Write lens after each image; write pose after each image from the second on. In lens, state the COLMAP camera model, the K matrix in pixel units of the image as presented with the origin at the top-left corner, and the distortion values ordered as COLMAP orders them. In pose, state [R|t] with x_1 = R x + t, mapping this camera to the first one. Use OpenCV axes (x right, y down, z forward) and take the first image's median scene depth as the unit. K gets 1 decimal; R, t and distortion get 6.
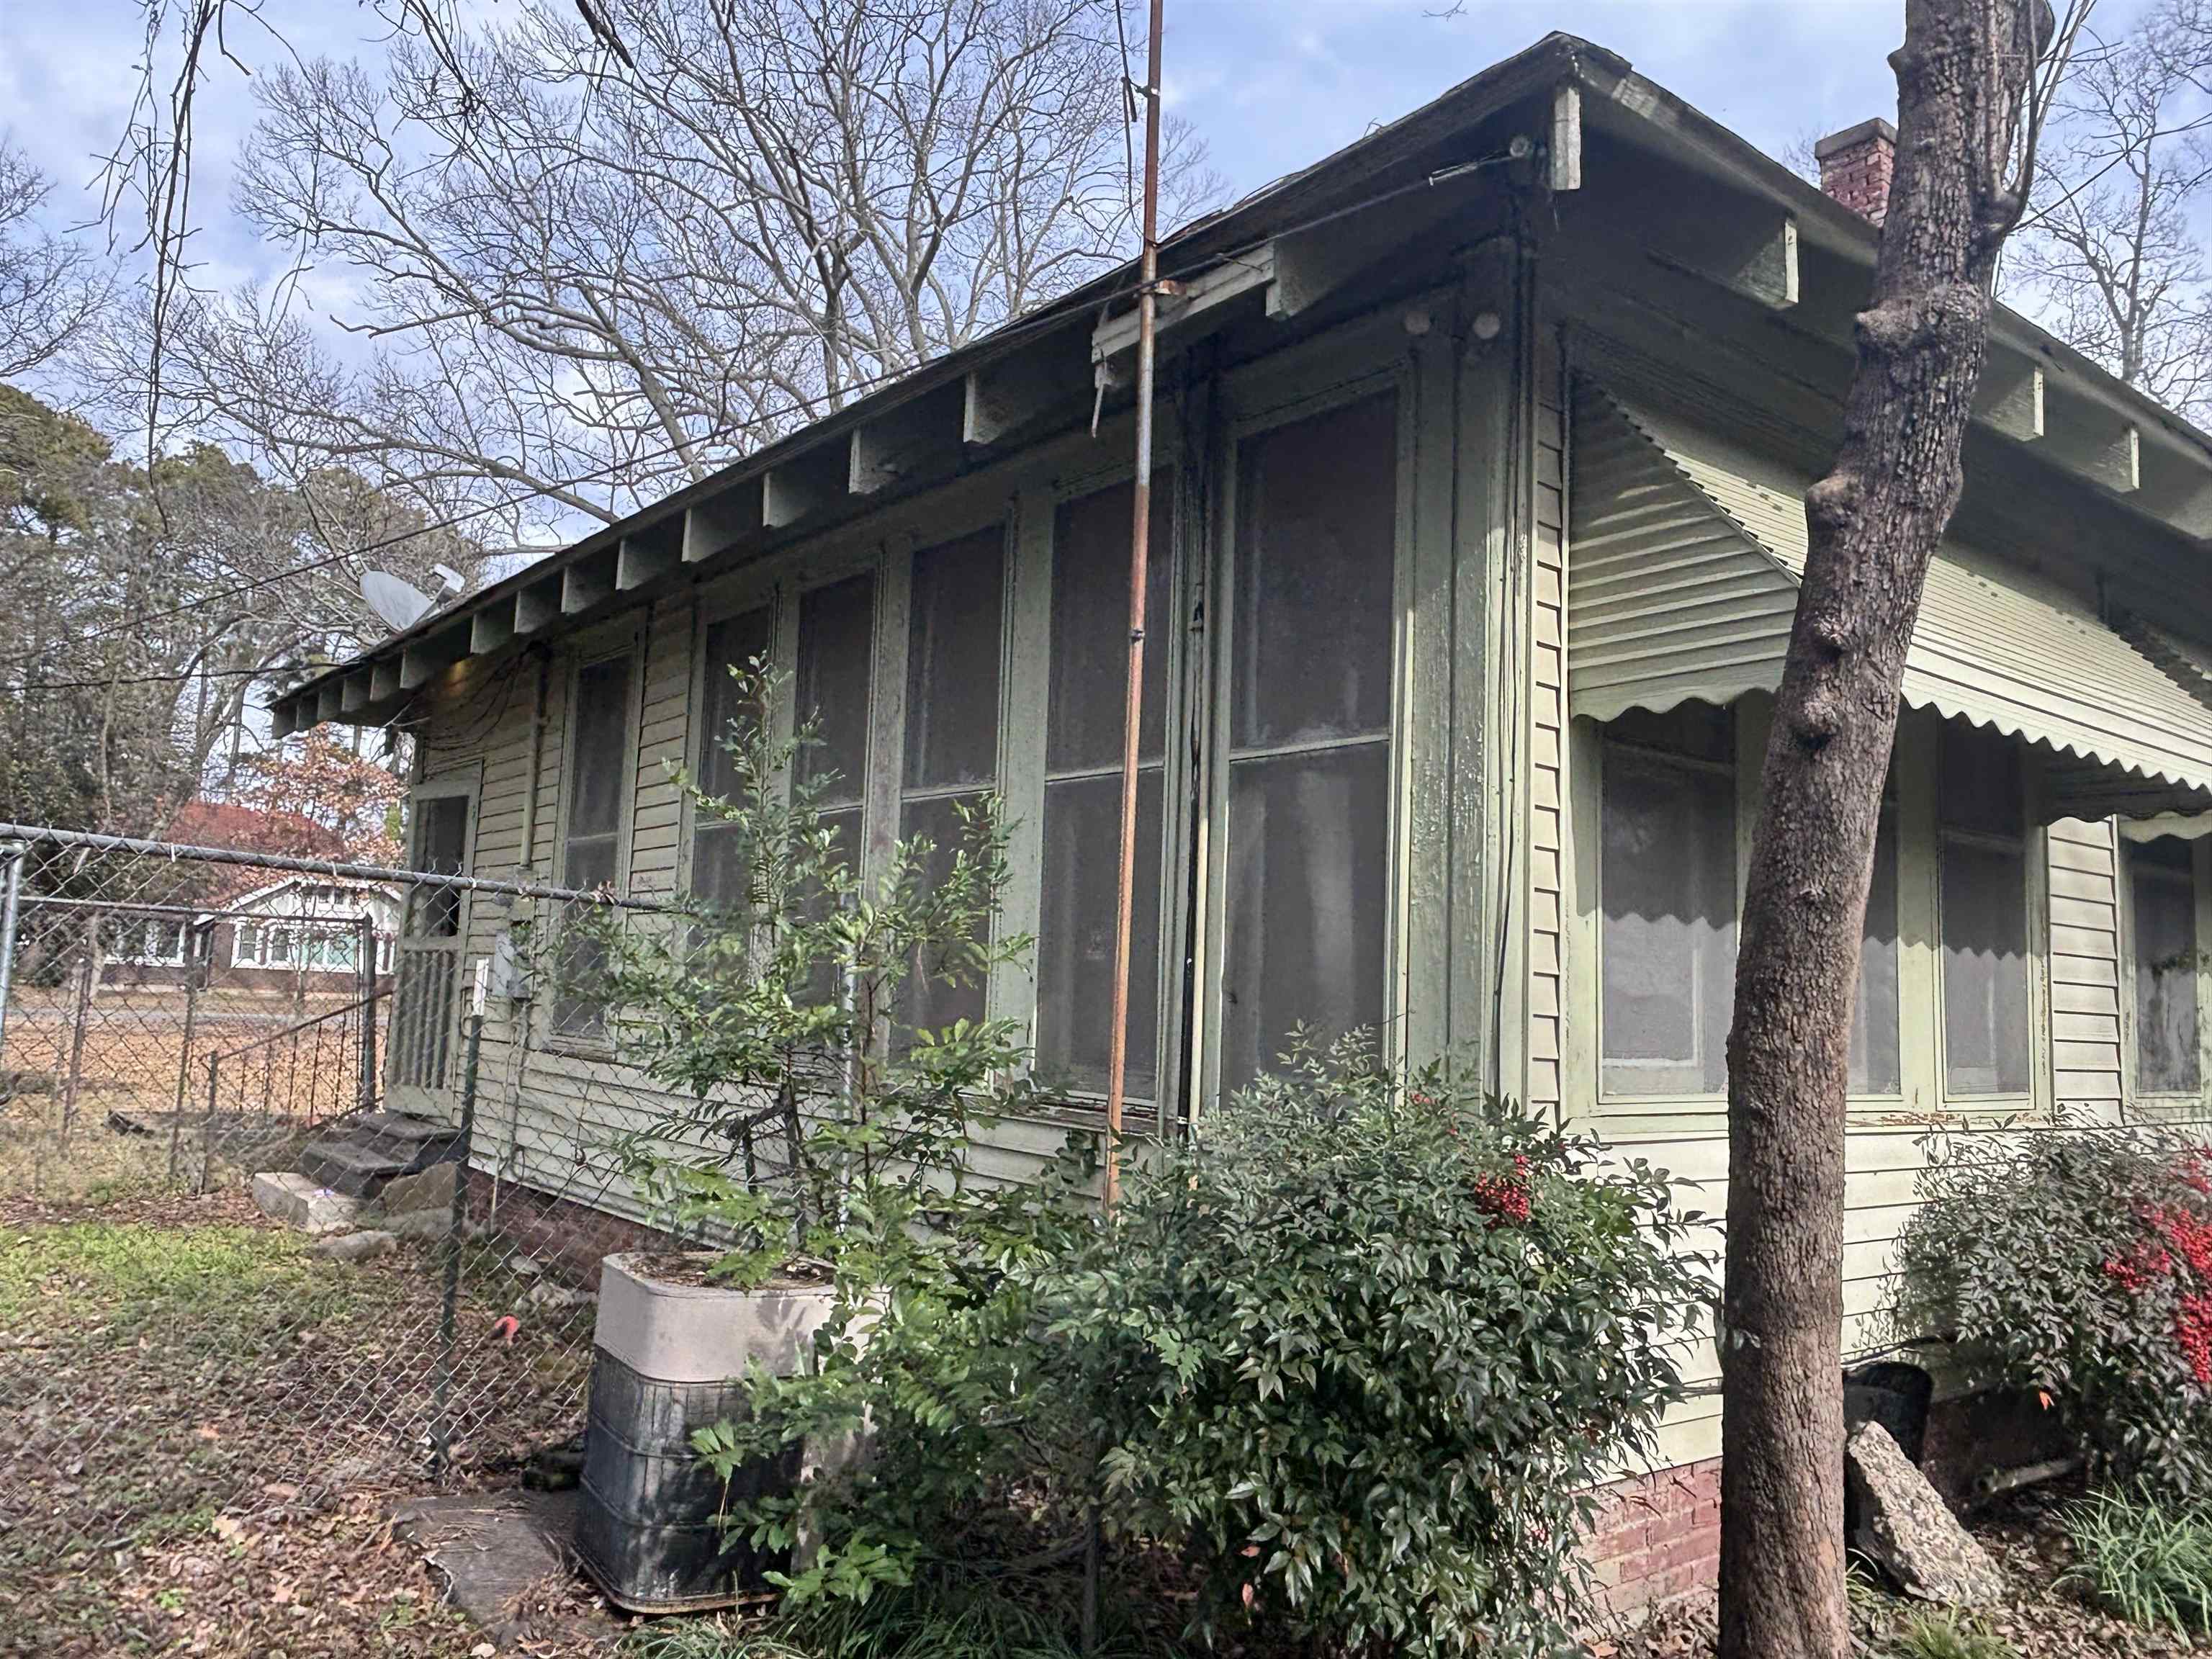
lens RADIAL K [[1630.8, 0, 1103.5], [0, 1630.8, 809.5], [0, 0, 1]] dist [0.039297, -0.069025]
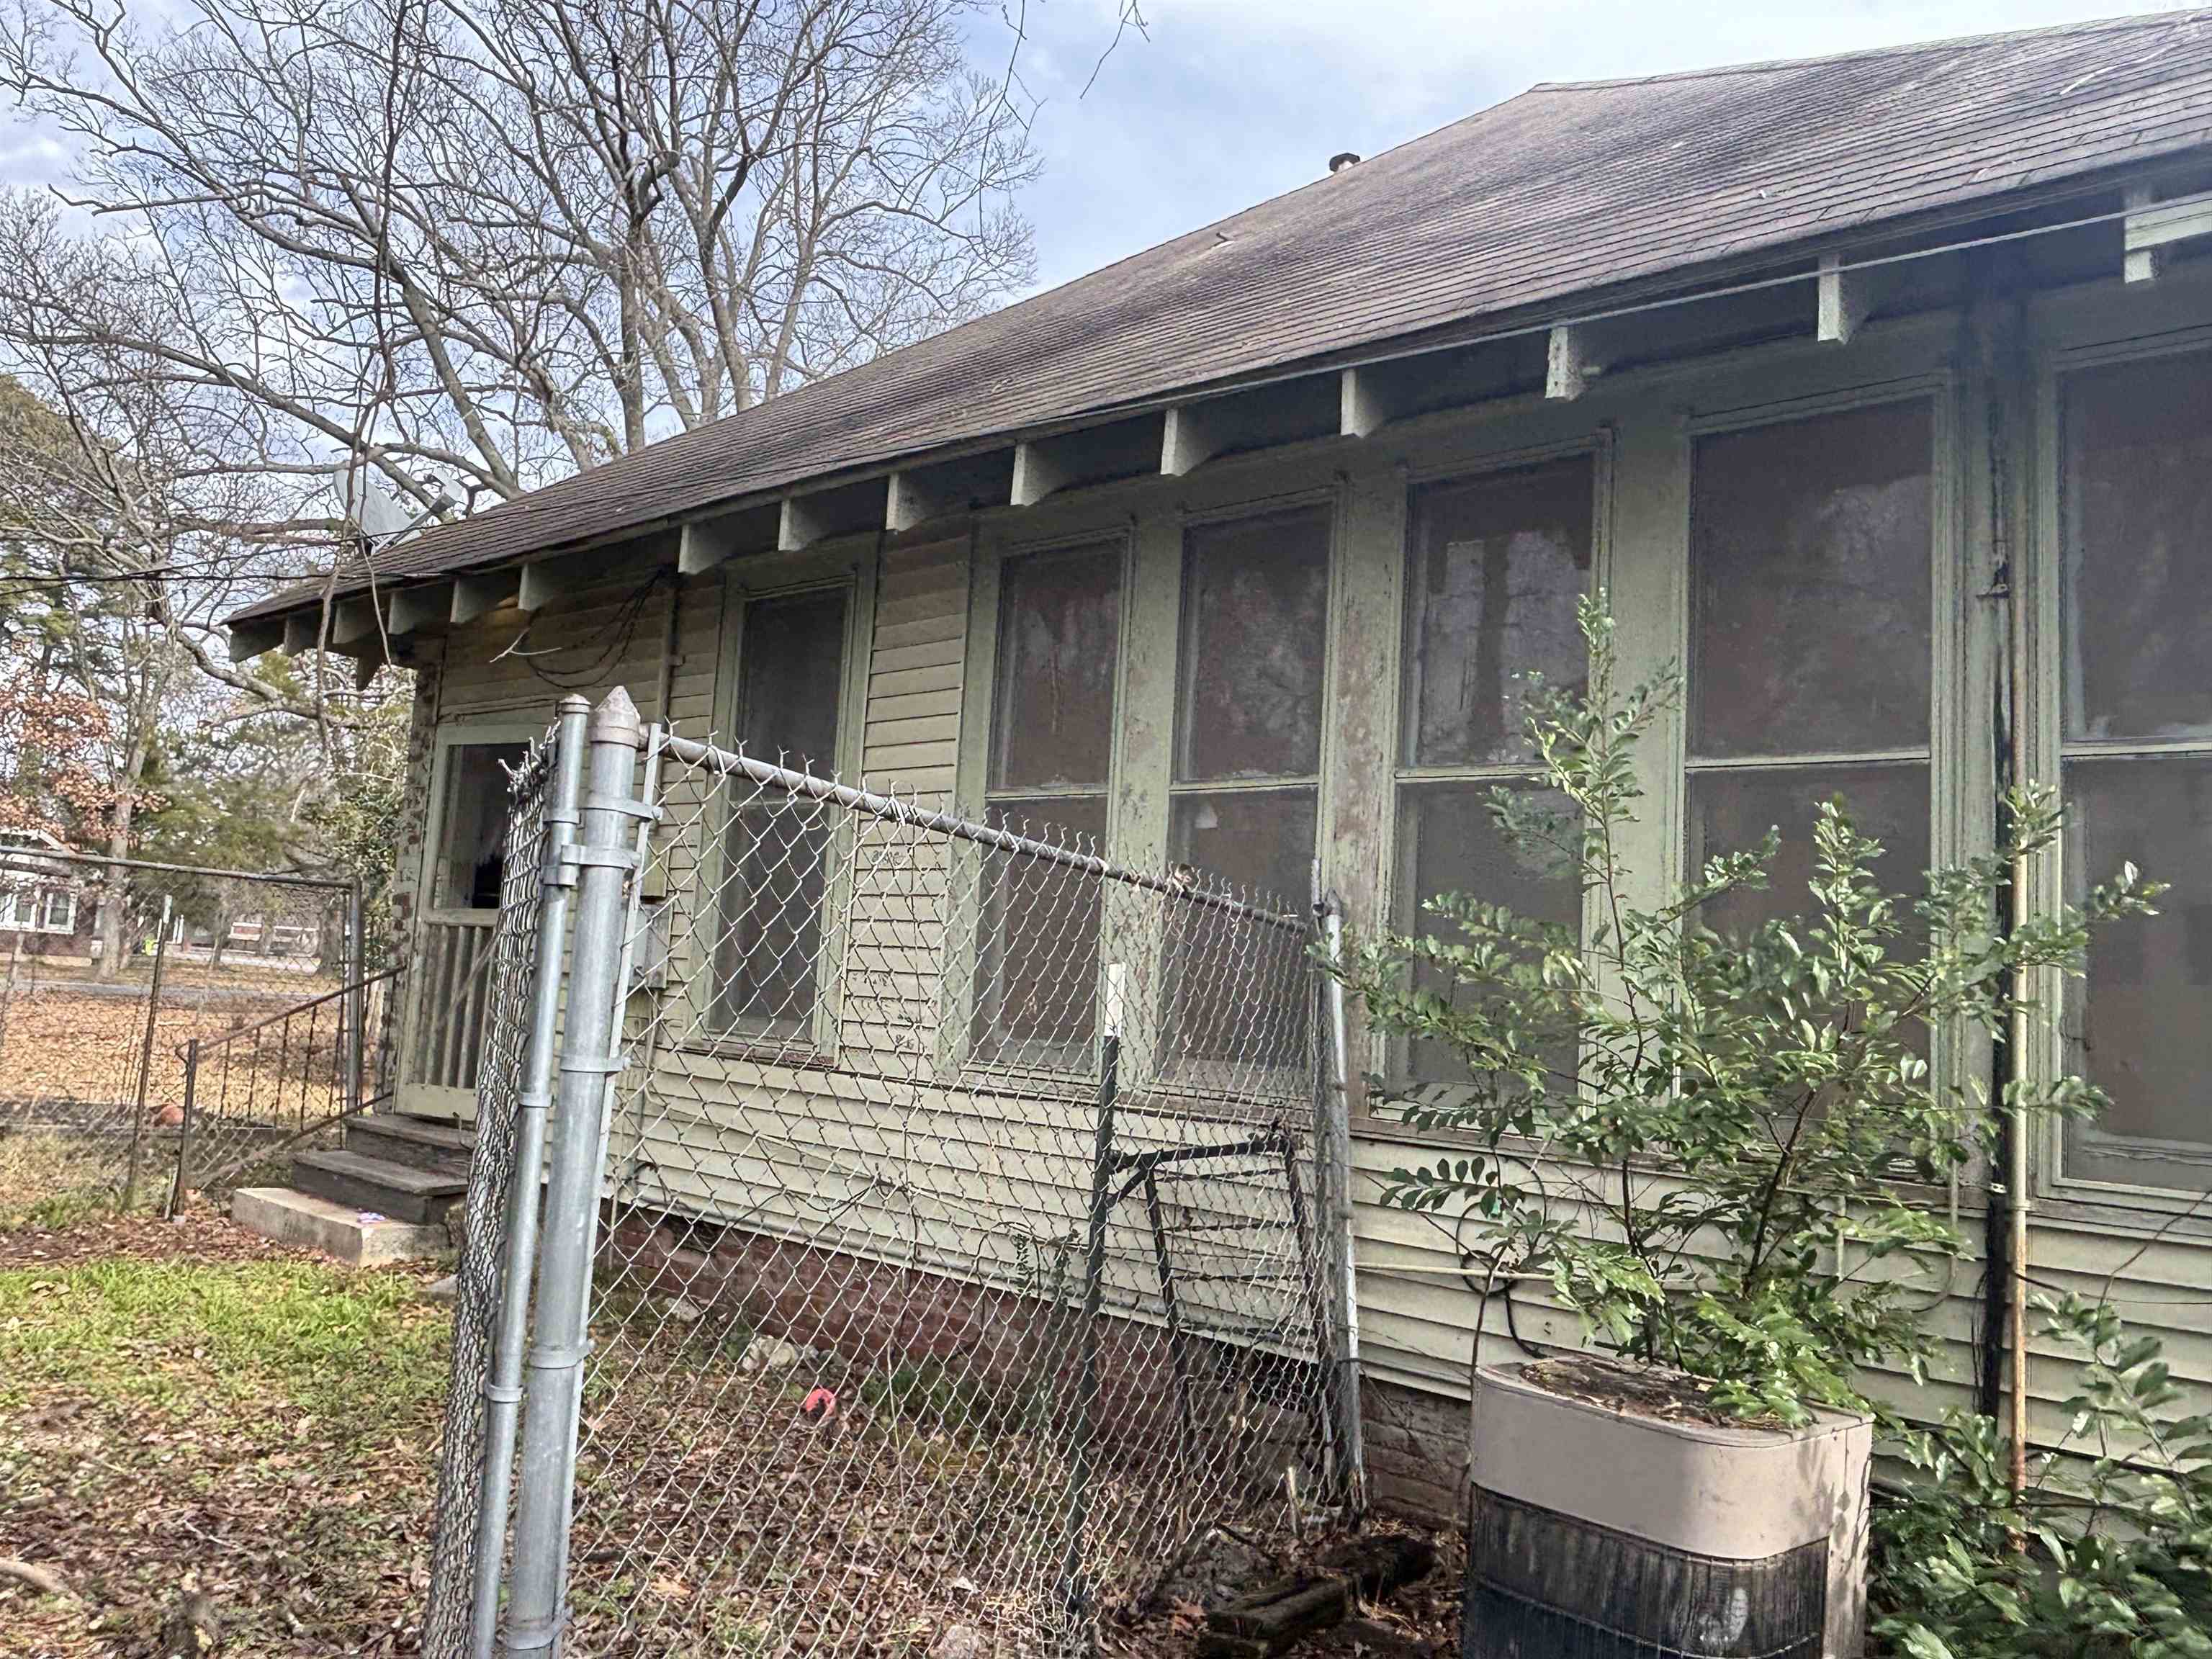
lens RADIAL K [[1630.8, 0, 1029.4], [0, 1630.8, 808.2], [0, 0, 1]] dist [0.039297, -0.069025]
pose [[0.983361, 0.044583, 0.176105, -0.623544], [-0.046311, 0.998911, 0.005711, 0.018366], [-0.175659, -0.013771, 0.984355, 0.278462]]
